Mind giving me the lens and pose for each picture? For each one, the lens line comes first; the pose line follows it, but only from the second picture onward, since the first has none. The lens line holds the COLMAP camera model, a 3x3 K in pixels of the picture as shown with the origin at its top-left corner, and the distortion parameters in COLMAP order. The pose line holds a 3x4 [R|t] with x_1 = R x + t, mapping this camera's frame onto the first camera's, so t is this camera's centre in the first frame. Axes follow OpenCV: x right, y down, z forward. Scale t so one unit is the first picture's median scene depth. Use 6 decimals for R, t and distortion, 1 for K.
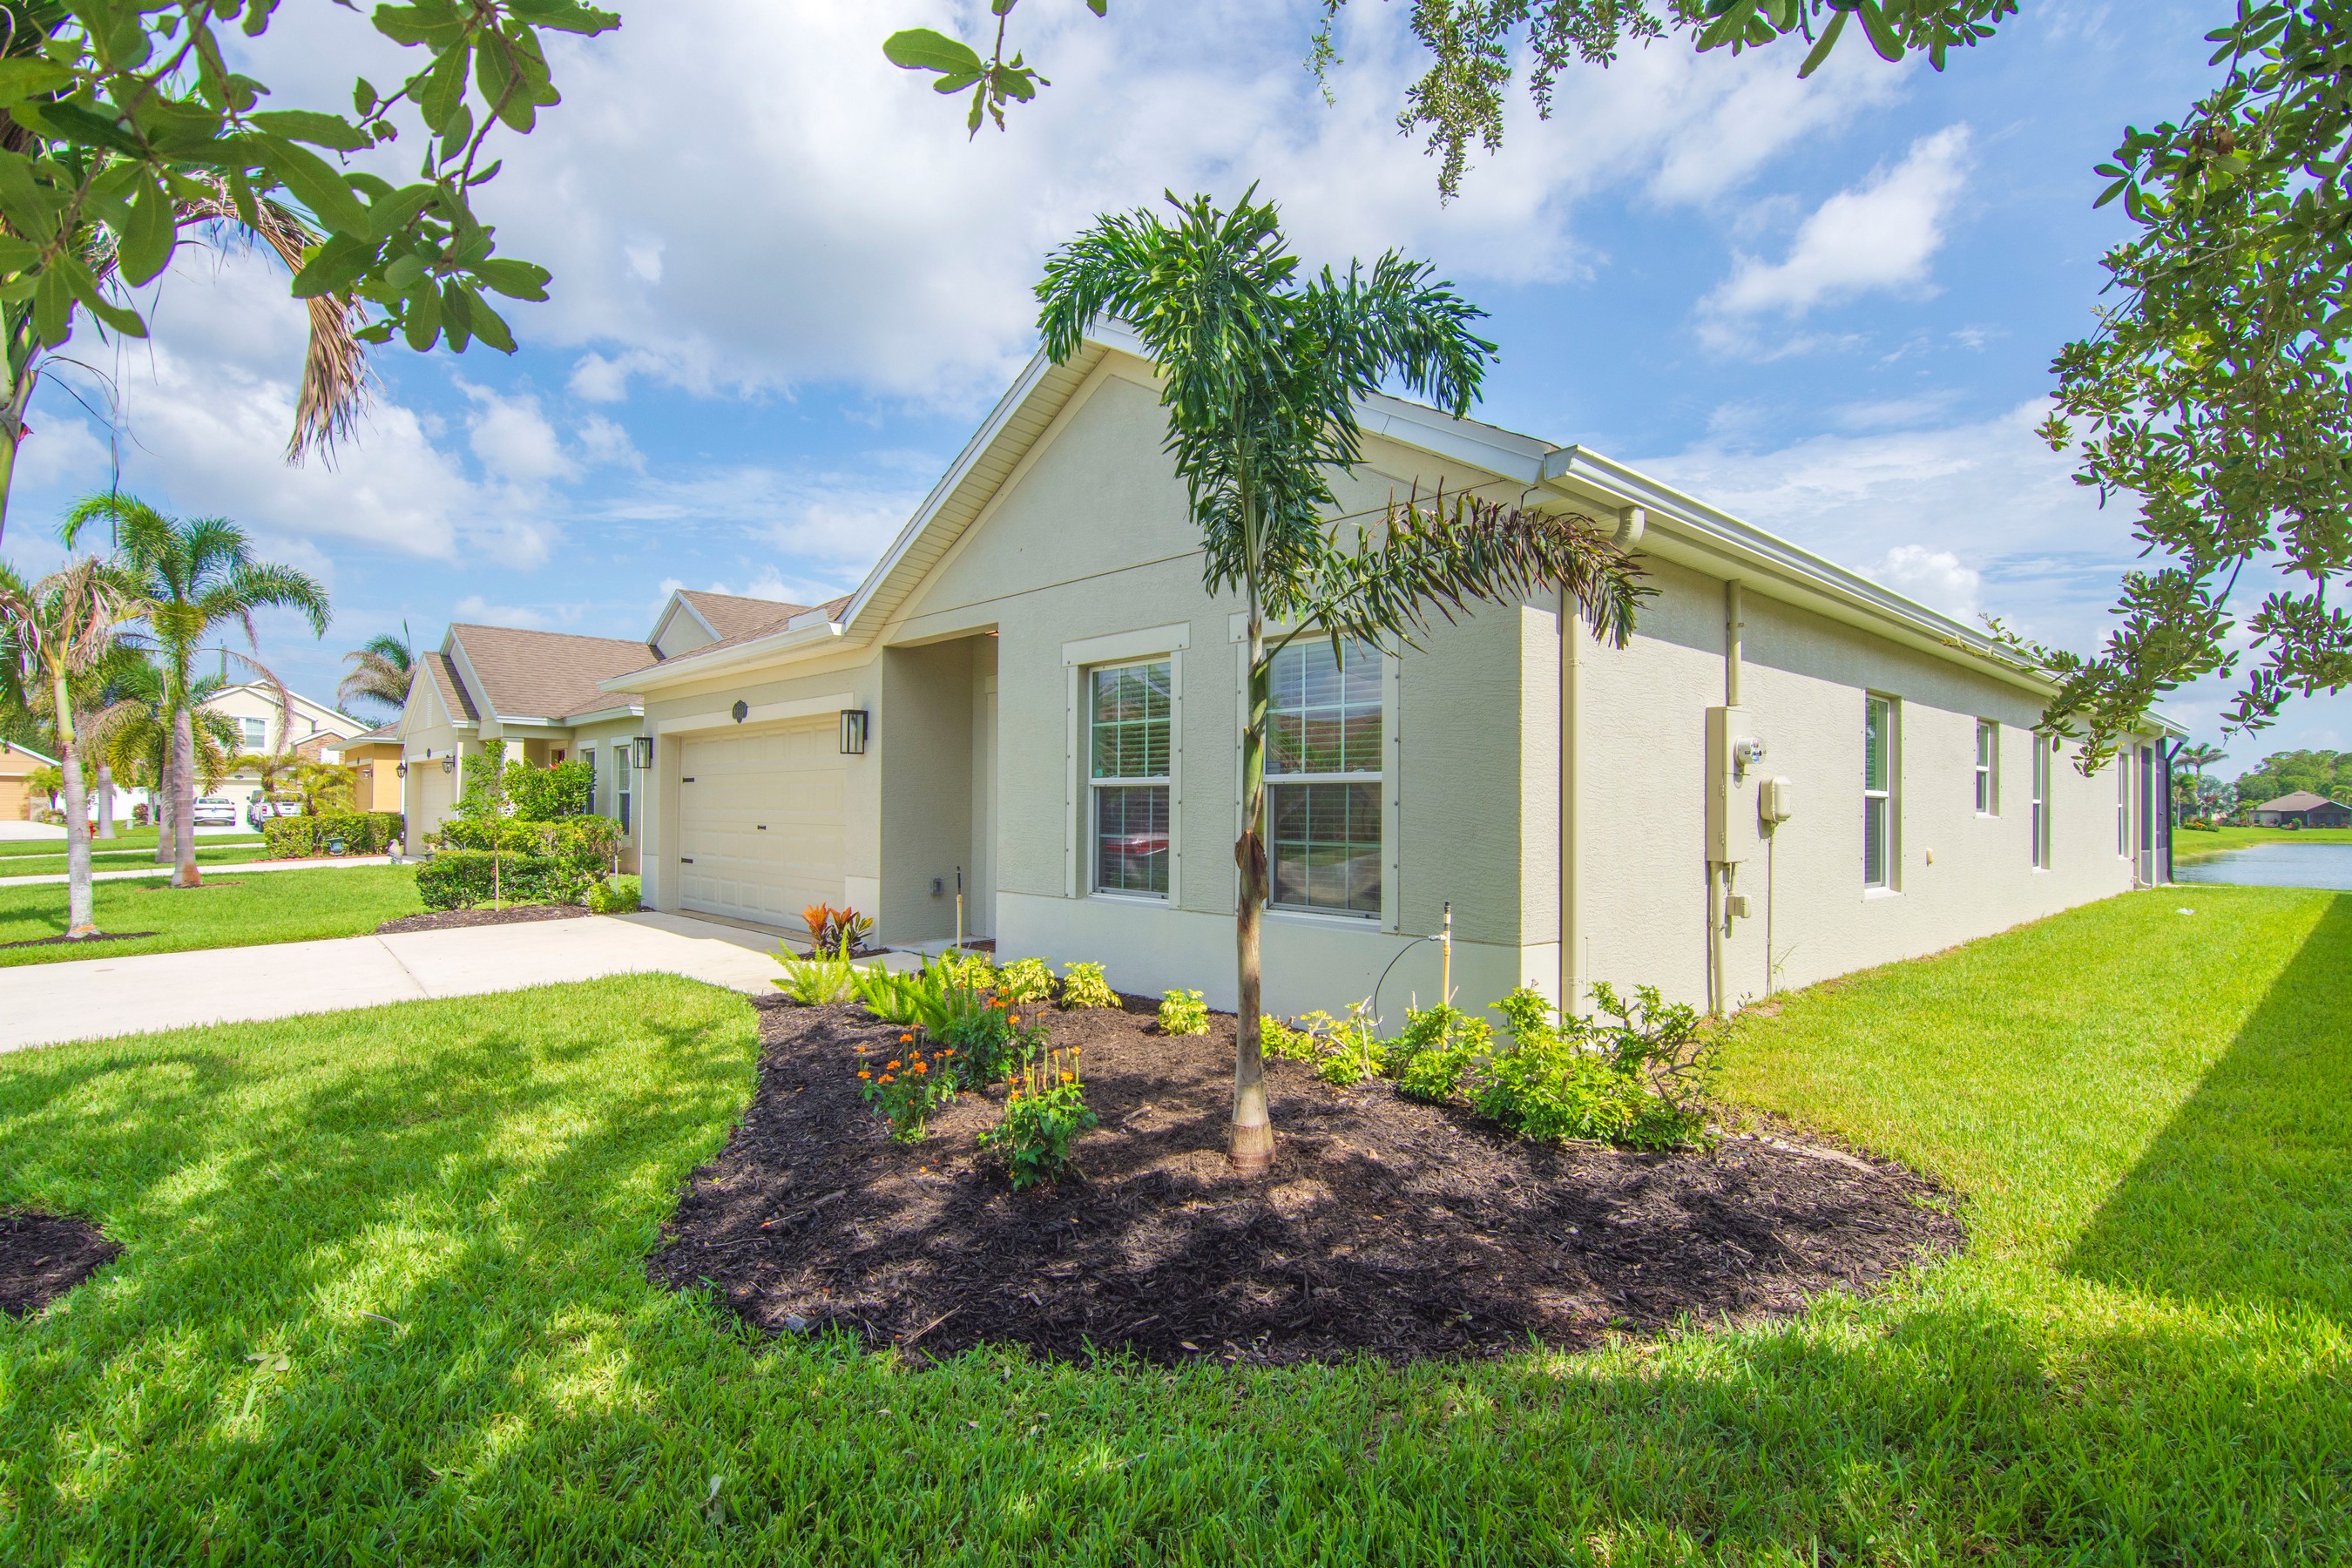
lens RADIAL K [[1129.8, 0, 1180.9], [0, 1129.8, 802.5], [0, 0, 1]] dist [-0.020189, -0.002029]
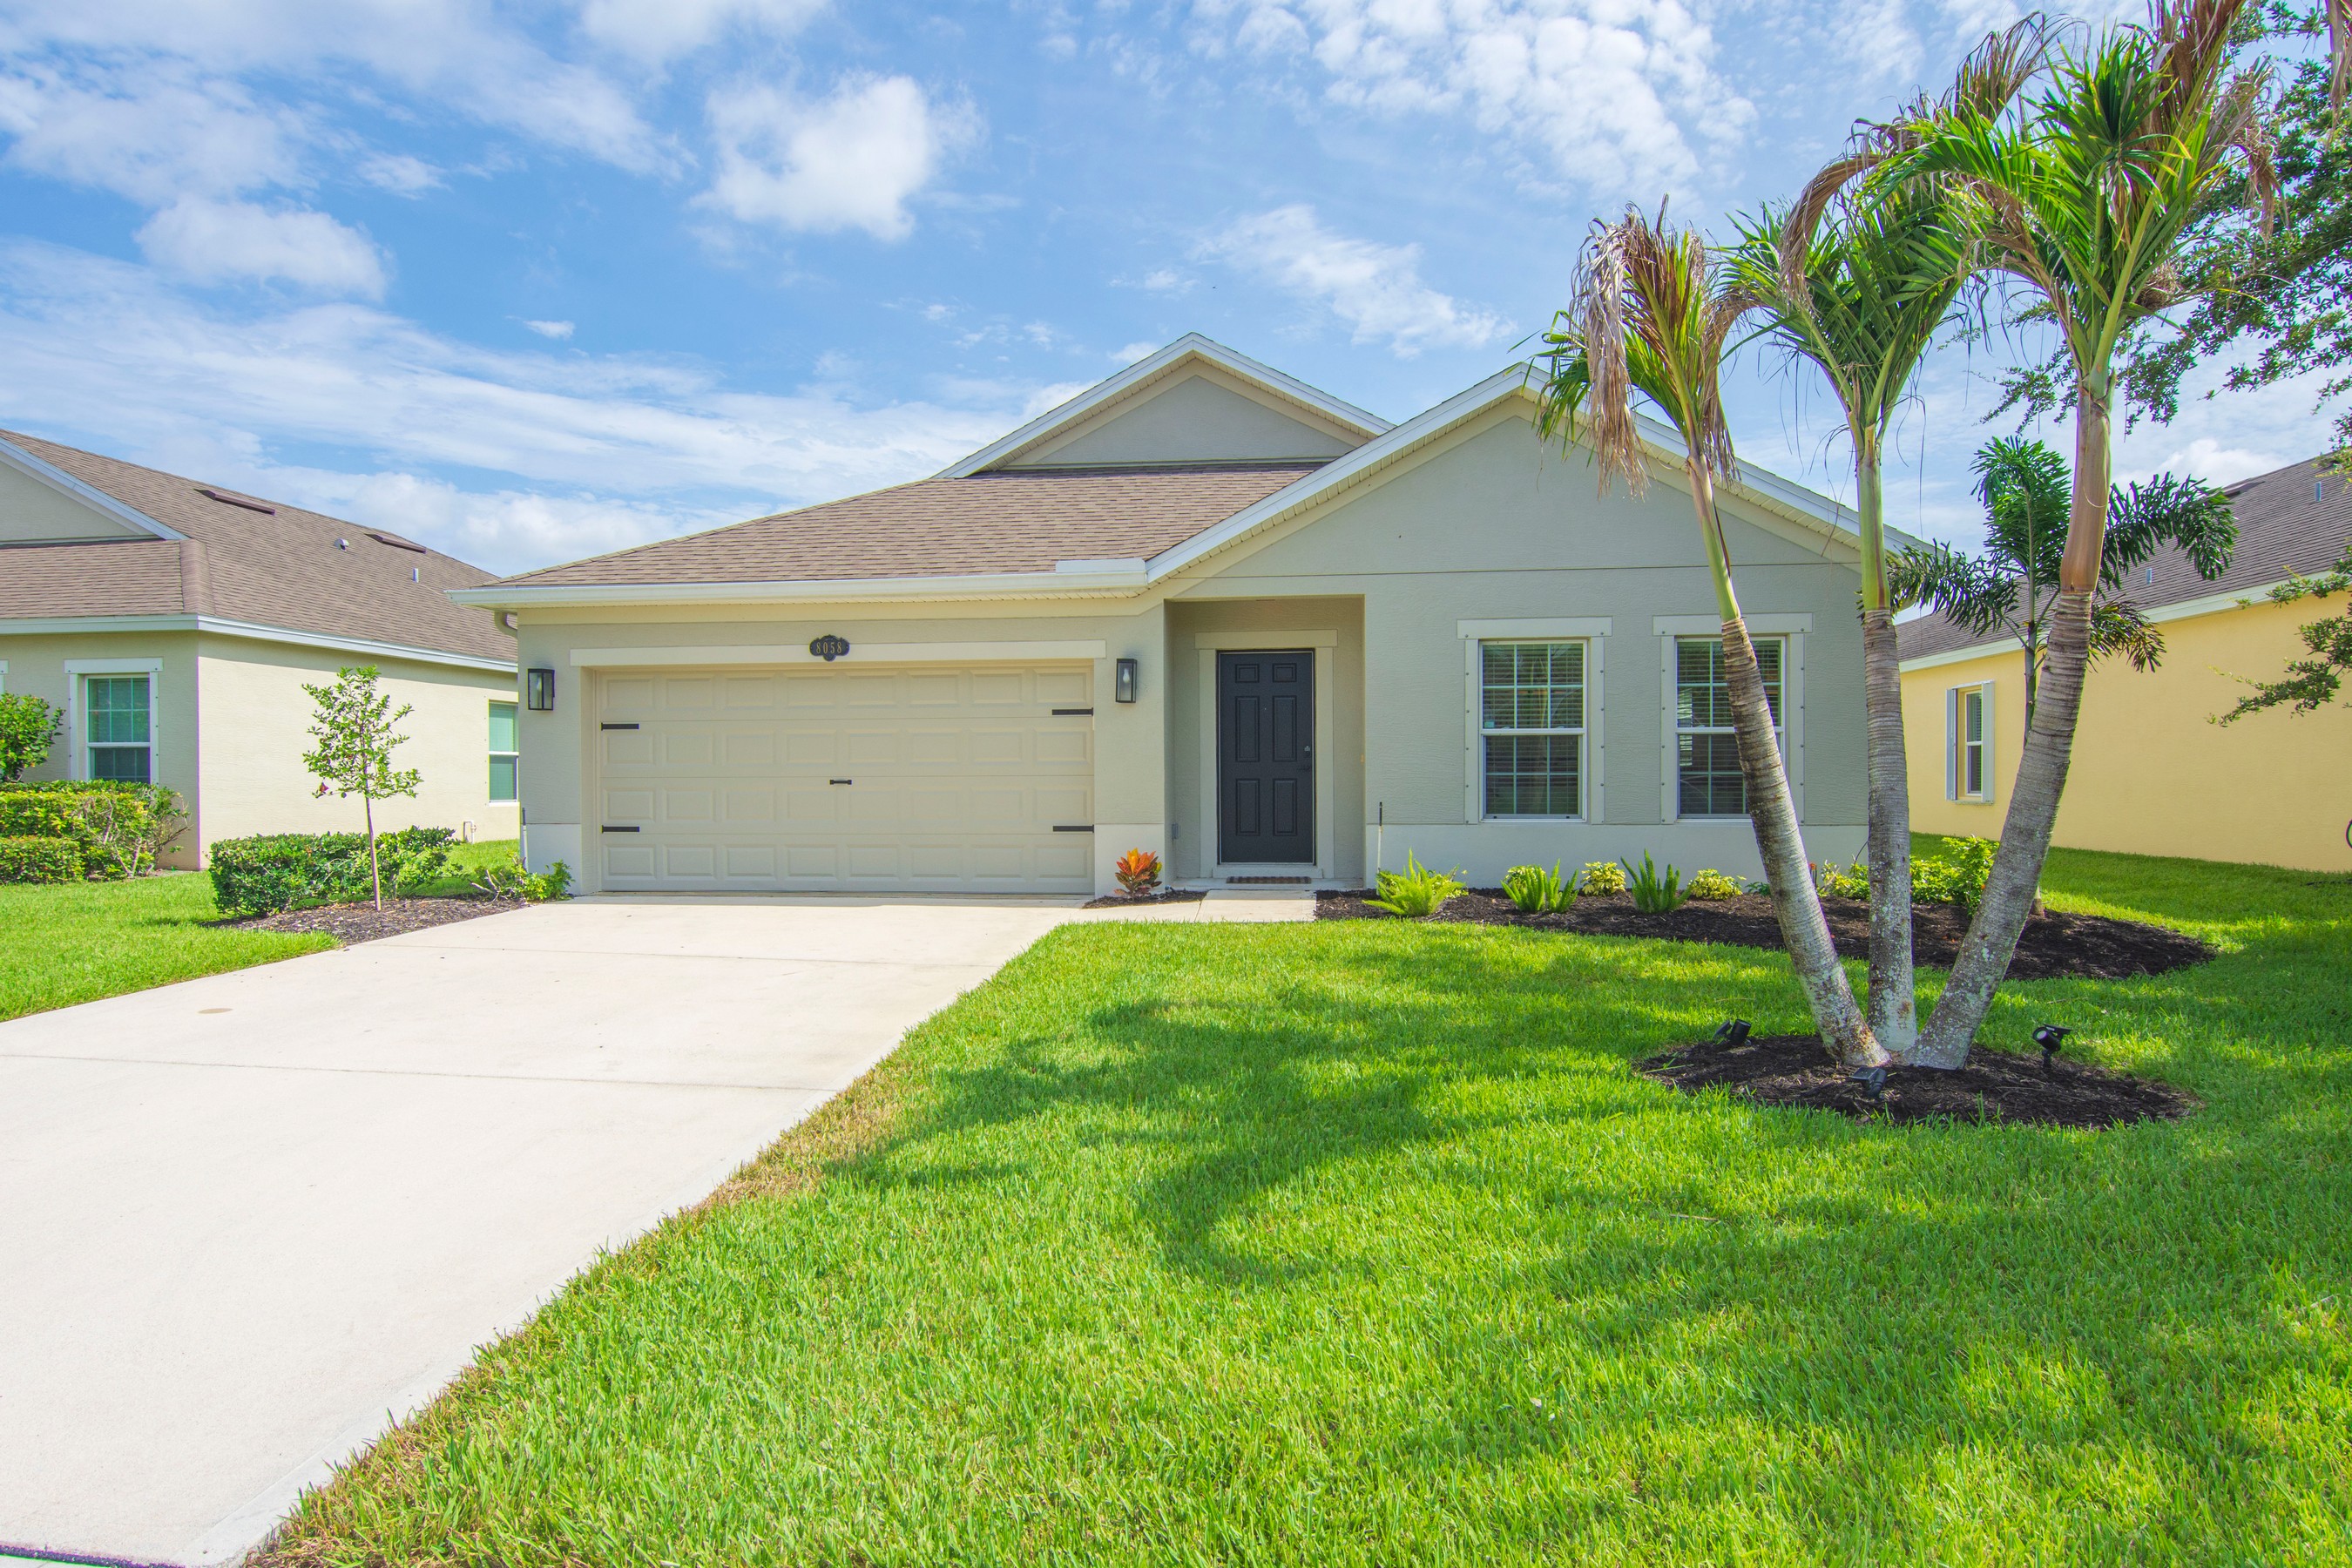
lens RADIAL K [[1262.9, 0, 1137.6], [0, 1262.9, 795.5], [0, 0, 1]] dist [-0.014078, -0.005447]
pose [[0.756944, -0.022292, 0.653099, -1.017832], [0.007802, 0.999655, 0.025078, 0.011554], [-0.653433, -0.013887, 0.756857, 0.140904]]
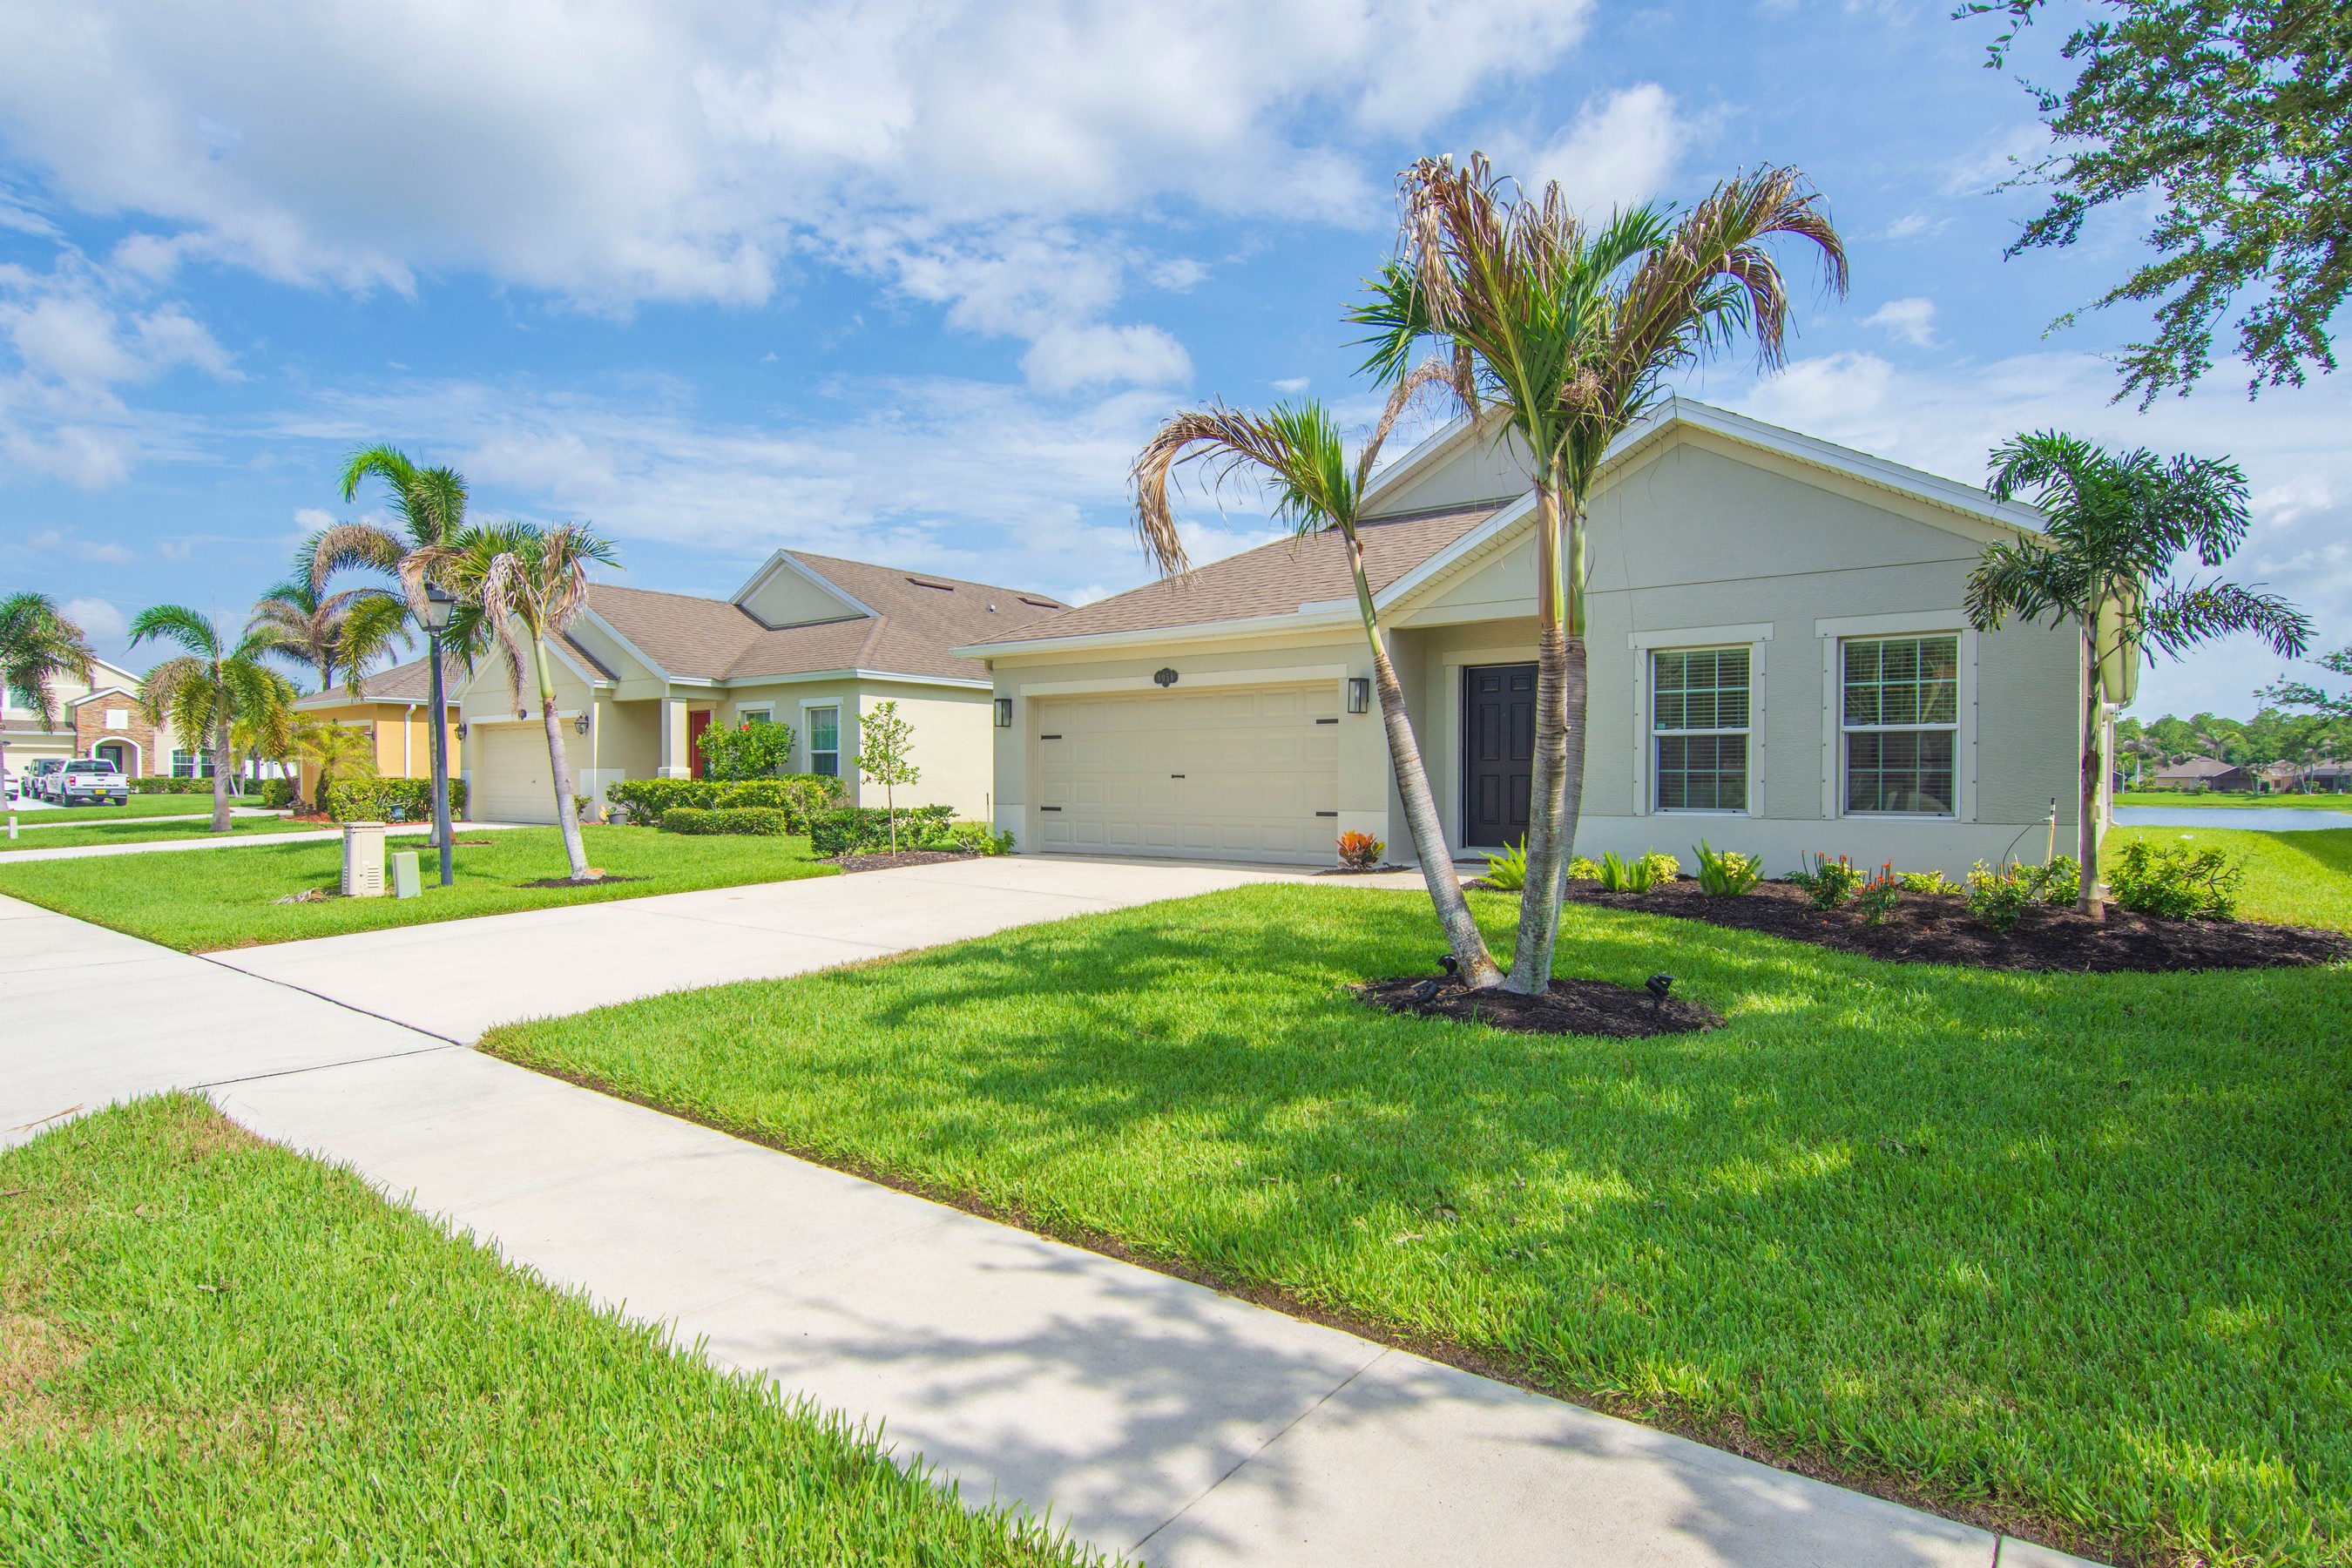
lens RADIAL K [[1262.9, 0, 1159.9], [0, 1262.9, 766.8], [0, 0, 1]] dist [-0.014078, -0.005447]
pose [[0.988249, -0.001977, 0.152842, -0.720119], [0.003261, 0.999961, -0.008155, 0.026906], [-0.152820, 0.008558, 0.988217, -0.344657]]
